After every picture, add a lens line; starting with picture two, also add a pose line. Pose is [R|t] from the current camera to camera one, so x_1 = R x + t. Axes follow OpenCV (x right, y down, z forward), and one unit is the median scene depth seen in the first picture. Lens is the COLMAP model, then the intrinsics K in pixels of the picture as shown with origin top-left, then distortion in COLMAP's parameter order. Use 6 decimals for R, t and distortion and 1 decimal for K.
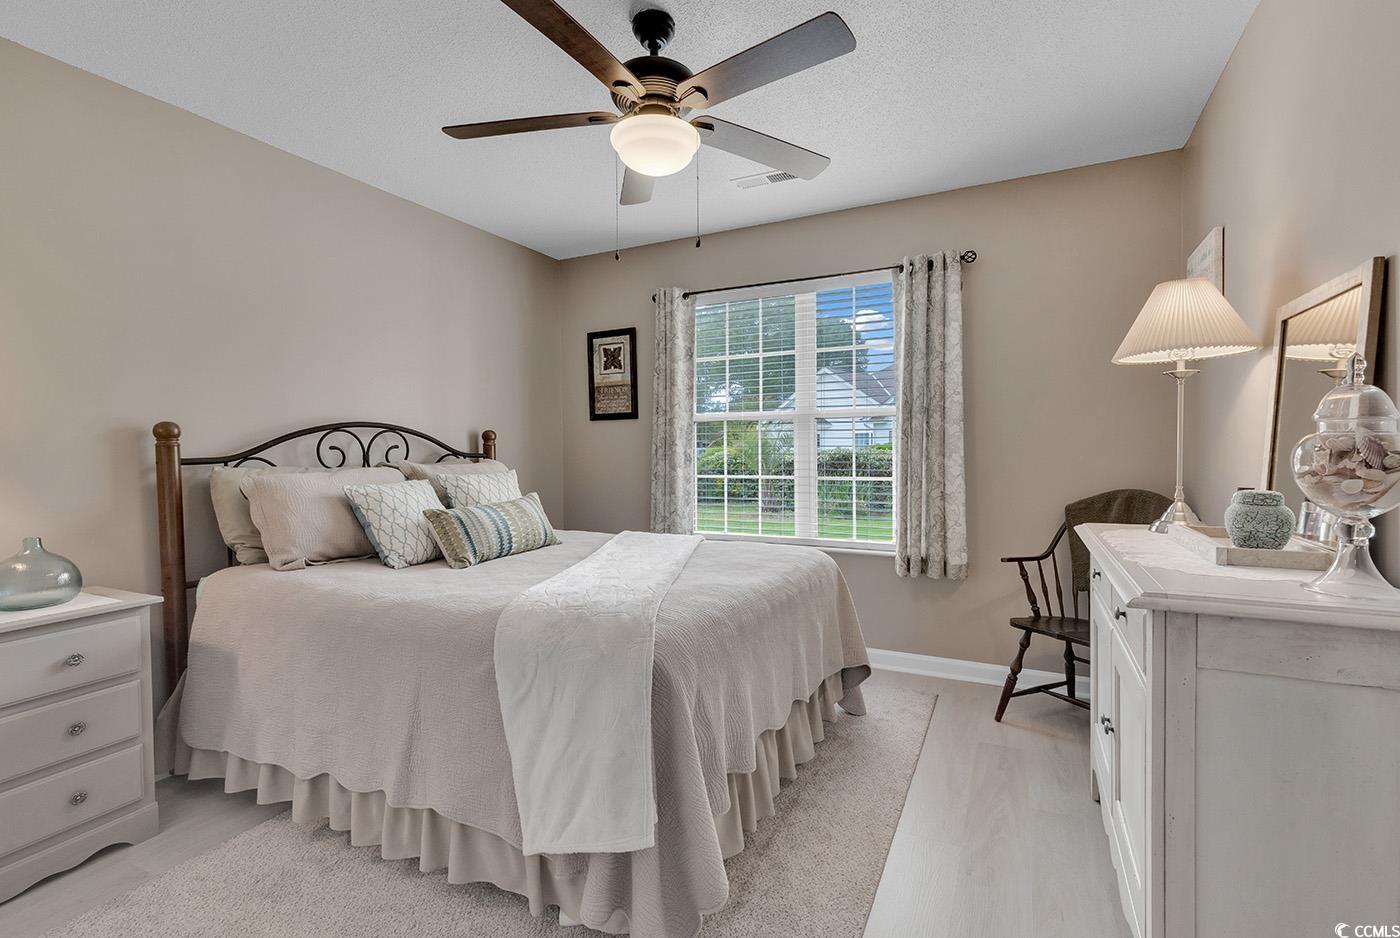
lens RADIAL K [[641.3, 0, 705.7], [0, 641.3, 459.1], [0, 0, 1]] dist [0.004250, -0.001725]
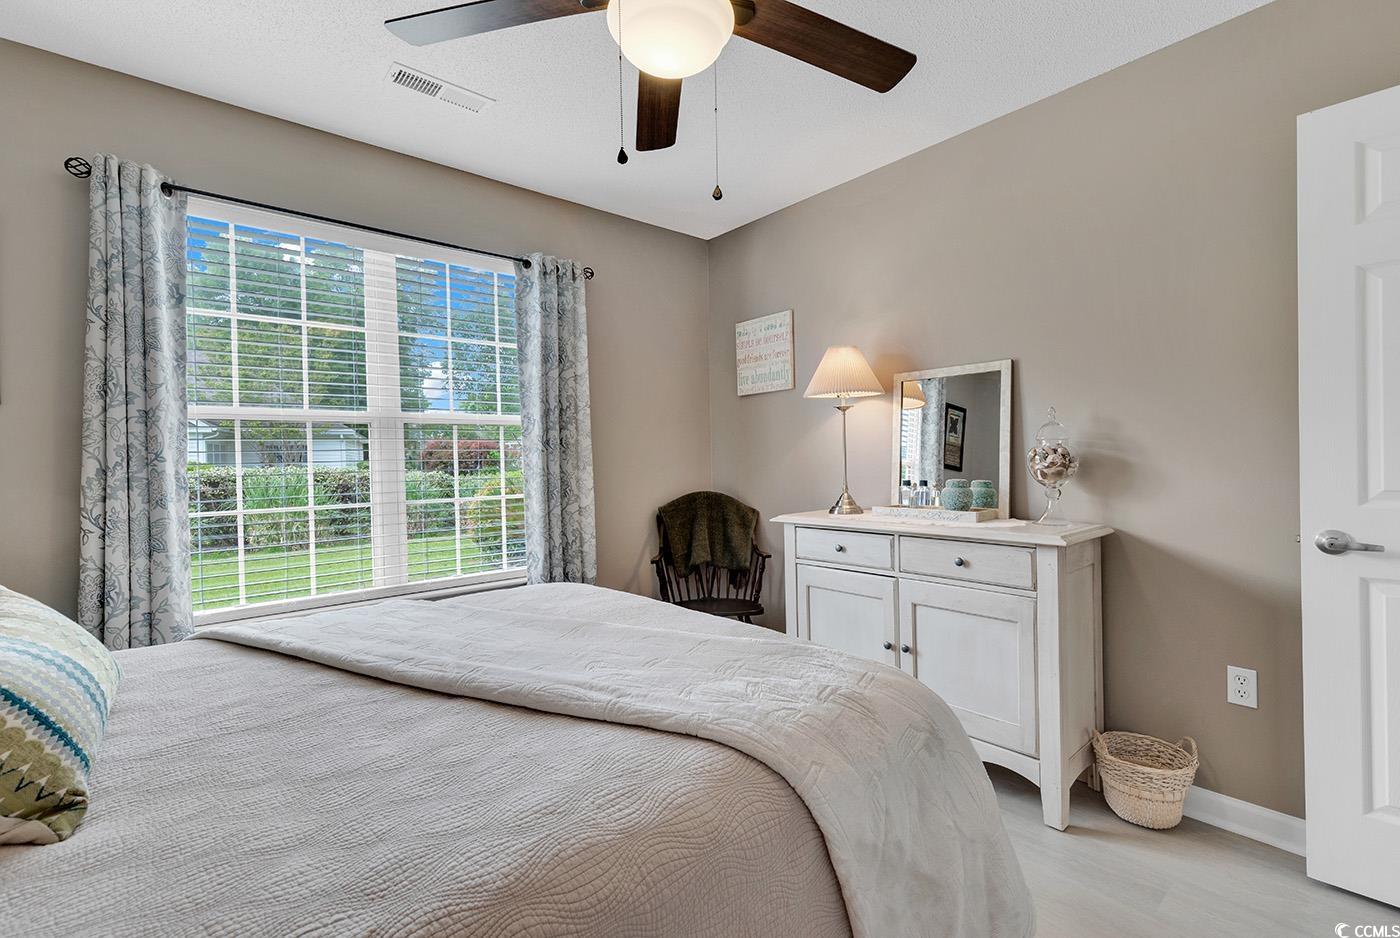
lens RADIAL K [[641.3, 0, 702.8], [0, 641.3, 471.2], [0, 0, 1]] dist [0.004250, -0.001725]
pose [[0.358359, -0.018417, 0.933402, -0.387870], [0.030553, 0.999501, 0.007992, -0.003385], [-0.933084, 0.025654, 0.358742, 0.384998]]
